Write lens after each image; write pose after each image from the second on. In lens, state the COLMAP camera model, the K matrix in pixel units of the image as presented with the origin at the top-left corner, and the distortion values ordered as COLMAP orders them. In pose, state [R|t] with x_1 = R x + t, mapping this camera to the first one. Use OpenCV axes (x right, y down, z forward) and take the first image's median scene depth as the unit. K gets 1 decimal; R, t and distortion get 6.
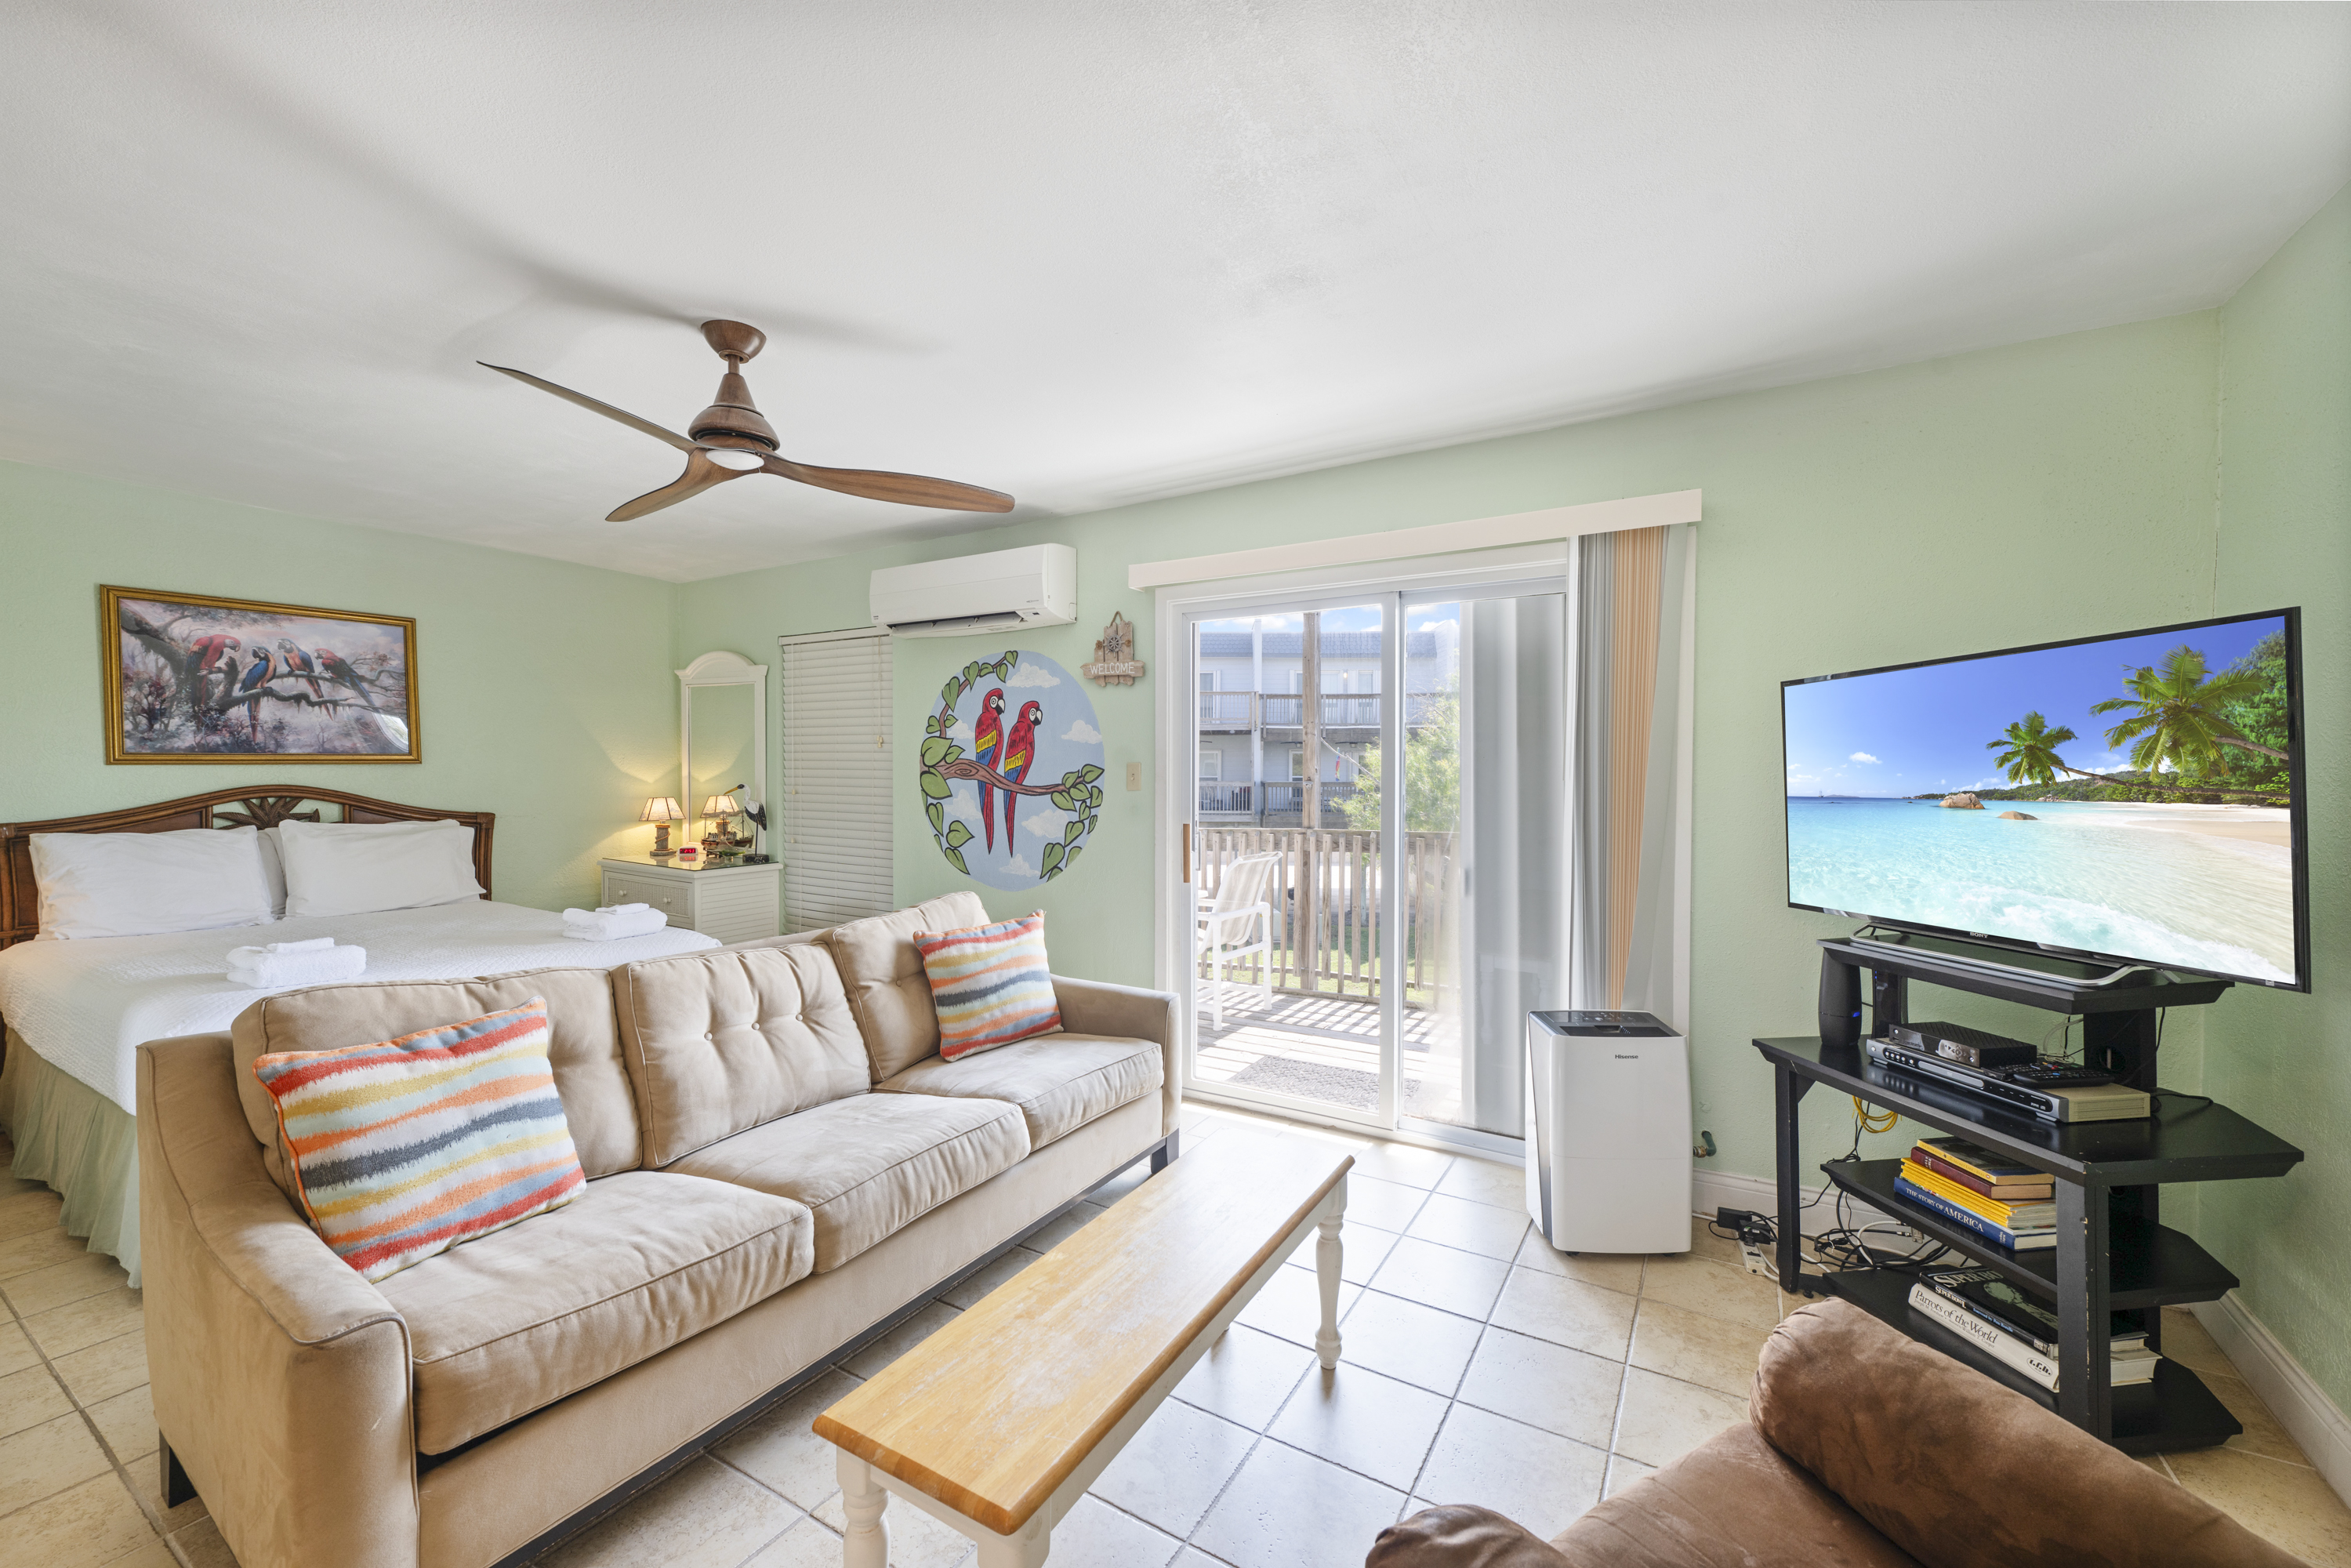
lens RADIAL K [[932.7, 0, 1188.6], [0, 932.7, 785.9], [0, 0, 1]] dist [-0.001484, -0.000616]
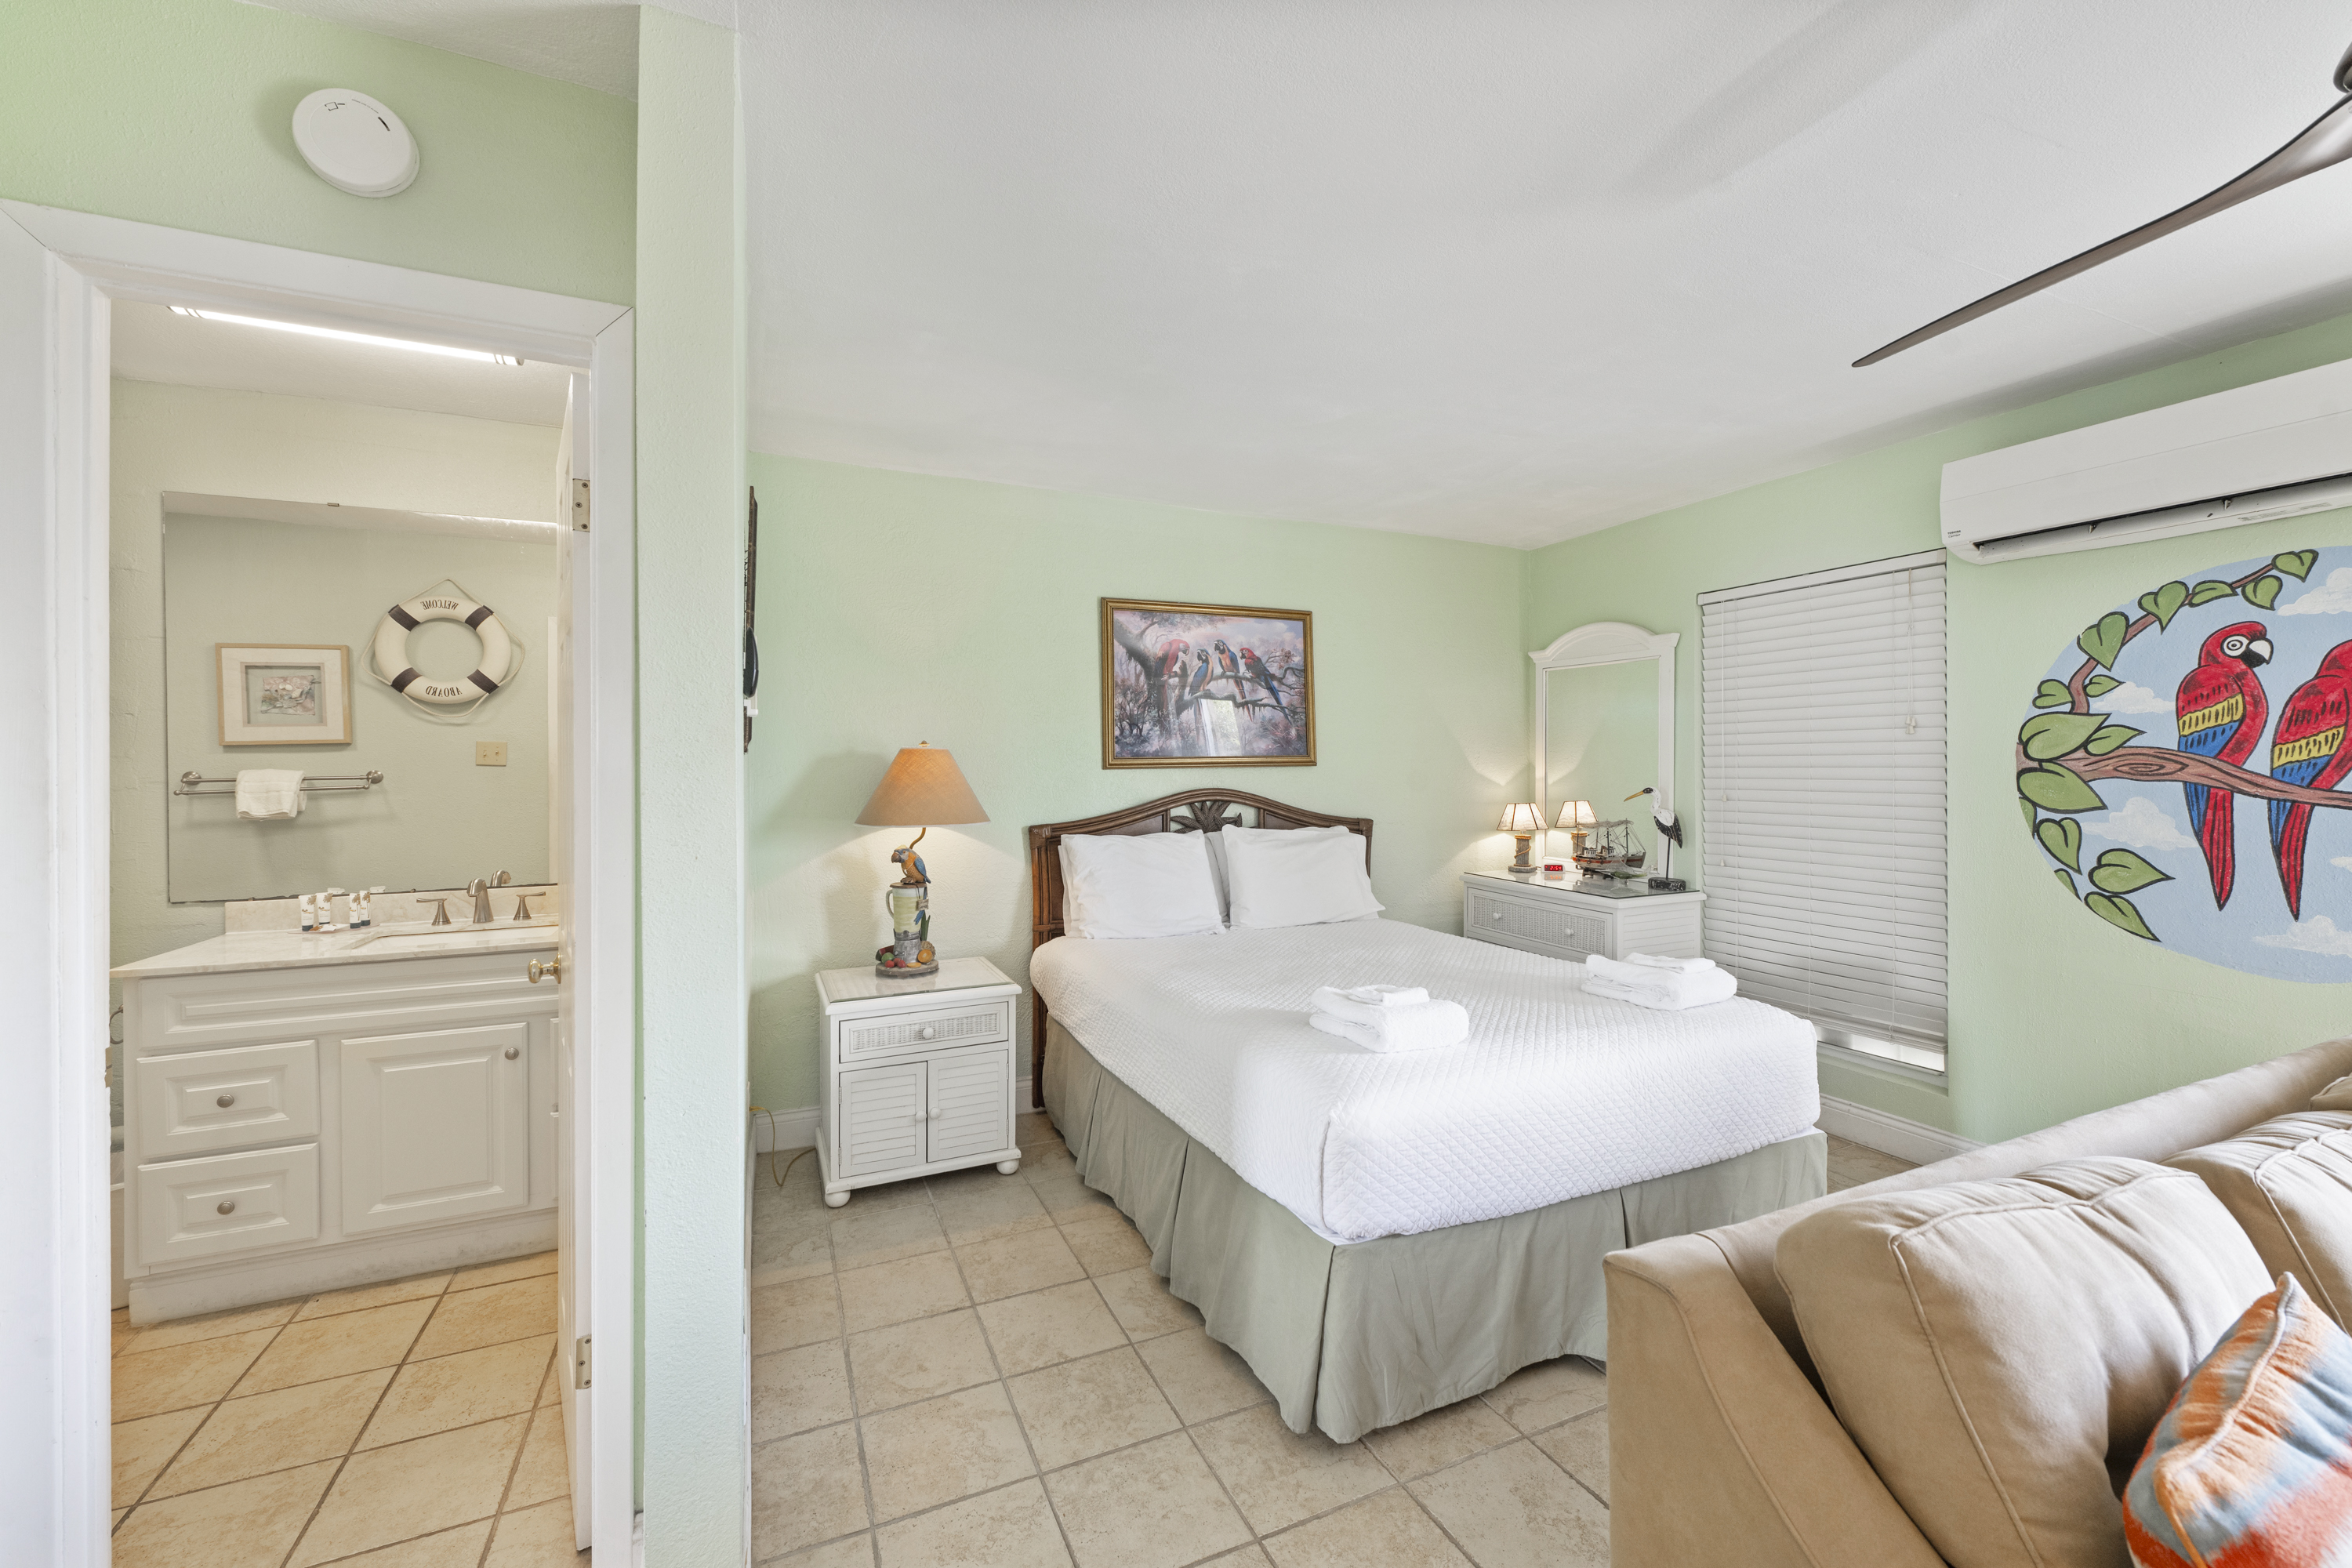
lens RADIAL K [[937.9, 0, 1180.2], [0, 937.9, 772.7], [0, 0, 1]] dist [-0.000922, -0.000625]
pose [[0.819258, -0.007435, -0.573376, -0.435817], [-0.000837, 0.999899, -0.014162, -0.003602], [0.573424, 0.012082, 0.819170, 0.165417]]
